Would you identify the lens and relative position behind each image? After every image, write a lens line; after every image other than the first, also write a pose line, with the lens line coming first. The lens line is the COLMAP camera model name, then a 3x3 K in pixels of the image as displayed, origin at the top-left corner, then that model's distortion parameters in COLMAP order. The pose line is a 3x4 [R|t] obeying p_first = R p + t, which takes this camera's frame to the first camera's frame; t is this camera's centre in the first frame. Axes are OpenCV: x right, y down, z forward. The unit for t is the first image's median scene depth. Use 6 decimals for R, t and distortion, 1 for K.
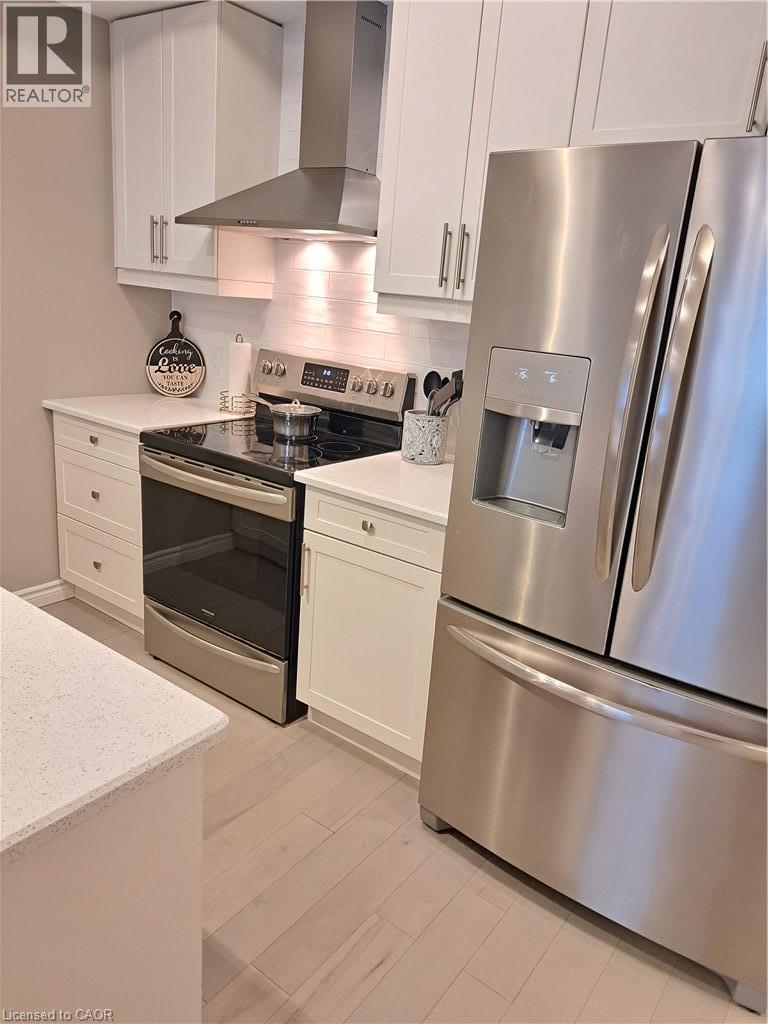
lens RADIAL K [[789.1, 0, 384.0], [0, 789.1, 512.0], [0, 0, 1]] dist [0.008980, 0.004959]
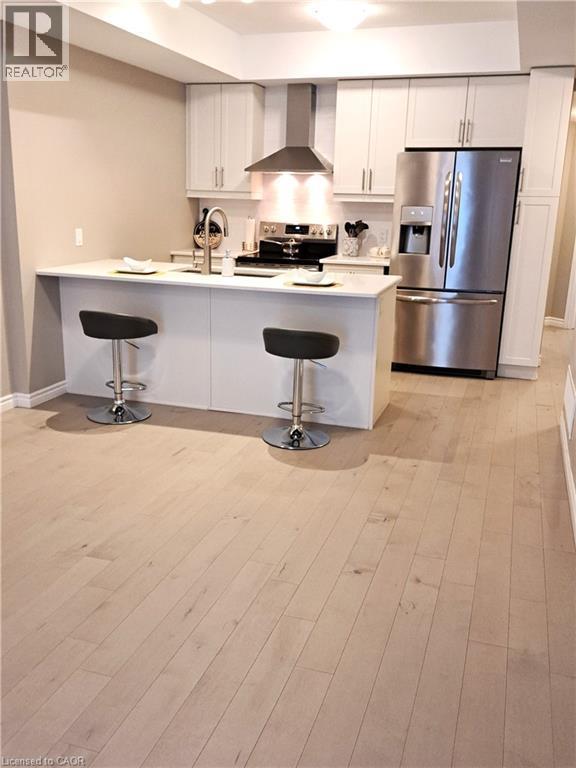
lens RADIAL K [[725.3, 0, 288.0], [0, 725.3, 384.0], [0, 0, 1]] dist [0.111948, 0.002434]
pose [[0.939416, -0.140933, 0.312465, -0.885248], [0.144358, 0.989449, 0.012270, 0.276030], [-0.310898, 0.033580, 0.949850, -1.148802]]
